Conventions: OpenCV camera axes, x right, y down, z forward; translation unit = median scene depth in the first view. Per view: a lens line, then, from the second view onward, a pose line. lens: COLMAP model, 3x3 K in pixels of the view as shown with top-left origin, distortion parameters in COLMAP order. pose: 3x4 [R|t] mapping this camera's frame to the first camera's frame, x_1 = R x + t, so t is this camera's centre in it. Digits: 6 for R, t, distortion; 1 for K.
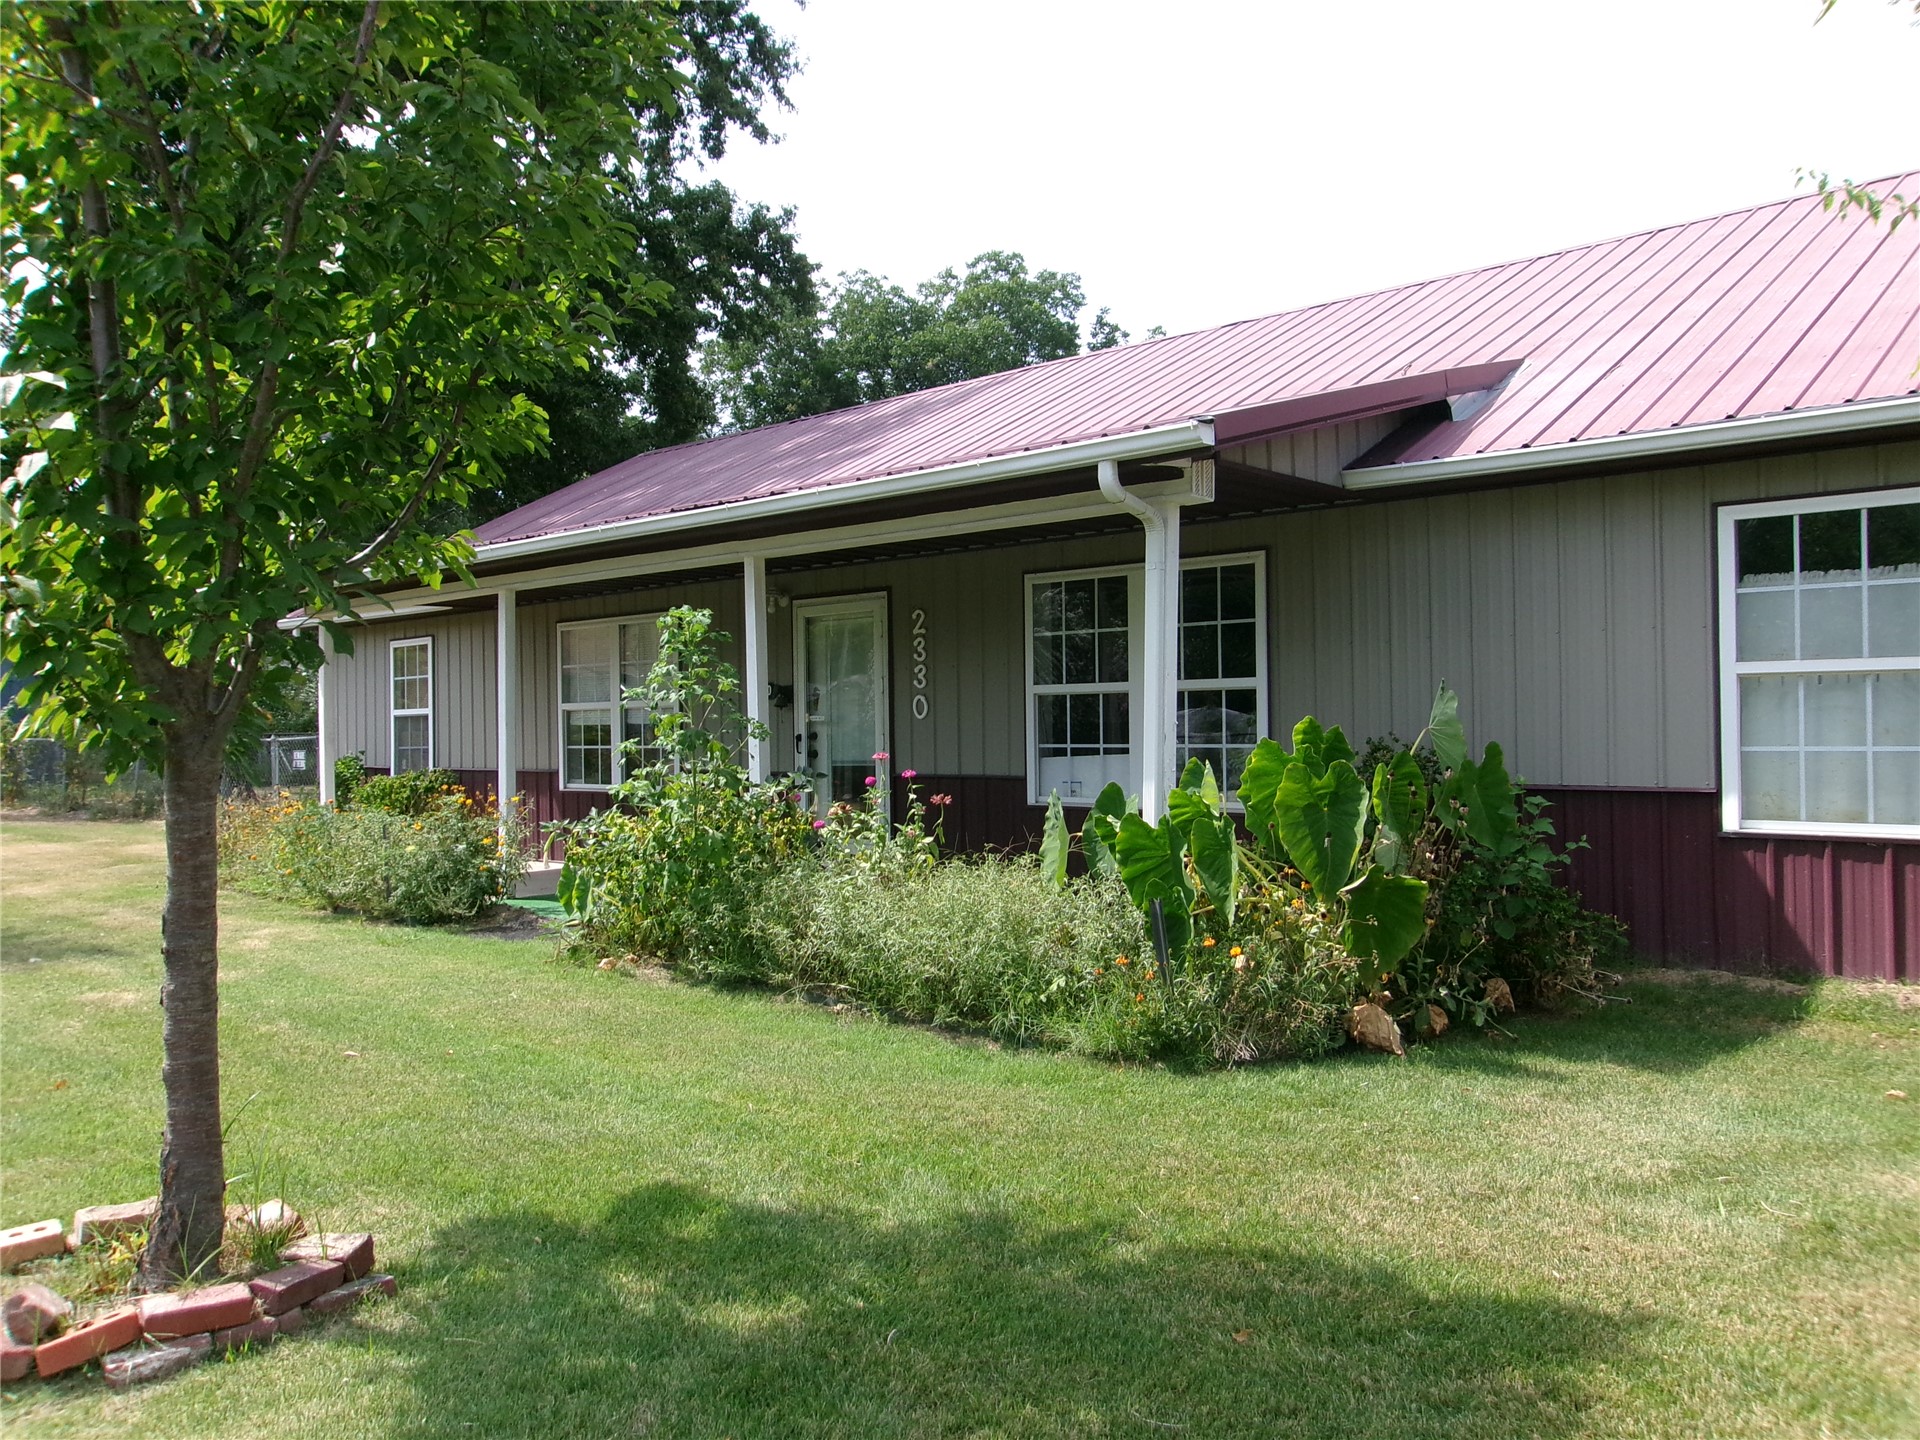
lens RADIAL K [[1510.9, 0, 967.9], [0, 1510.9, 725.0], [0, 0, 1]] dist [-0.004584, 0.032333]
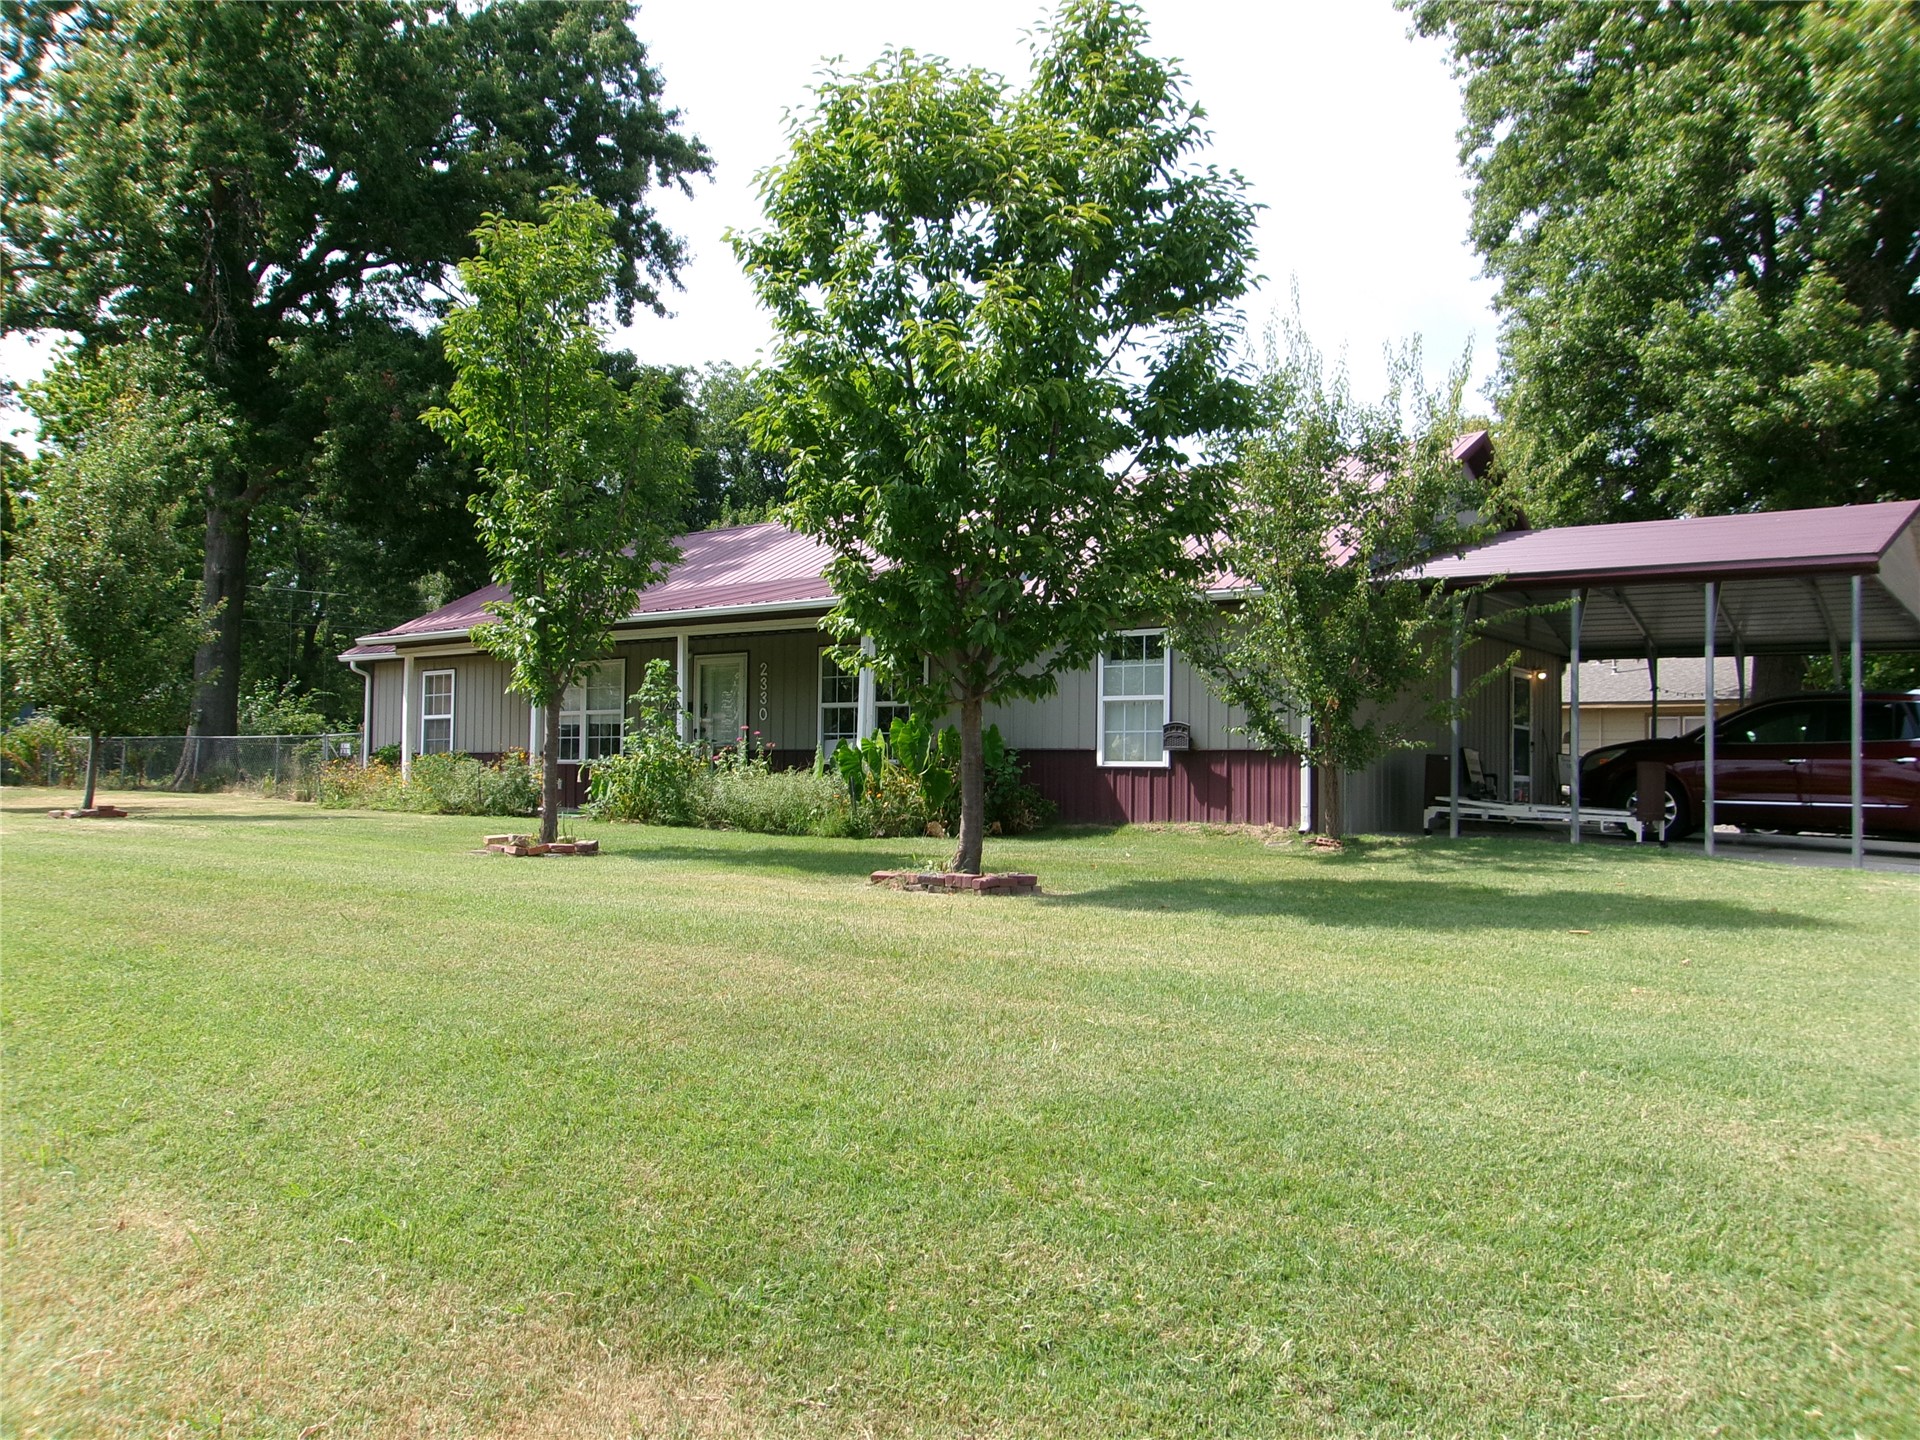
lens RADIAL K [[1510.9, 0, 949.4], [0, 1510.9, 721.4], [0, 0, 1]] dist [-0.004584, 0.032333]
pose [[0.995723, 0.028368, 0.087927, 0.014251], [-0.024997, 0.998918, -0.039207, 0.027309], [-0.088944, 0.036841, 0.995355, -0.376021]]
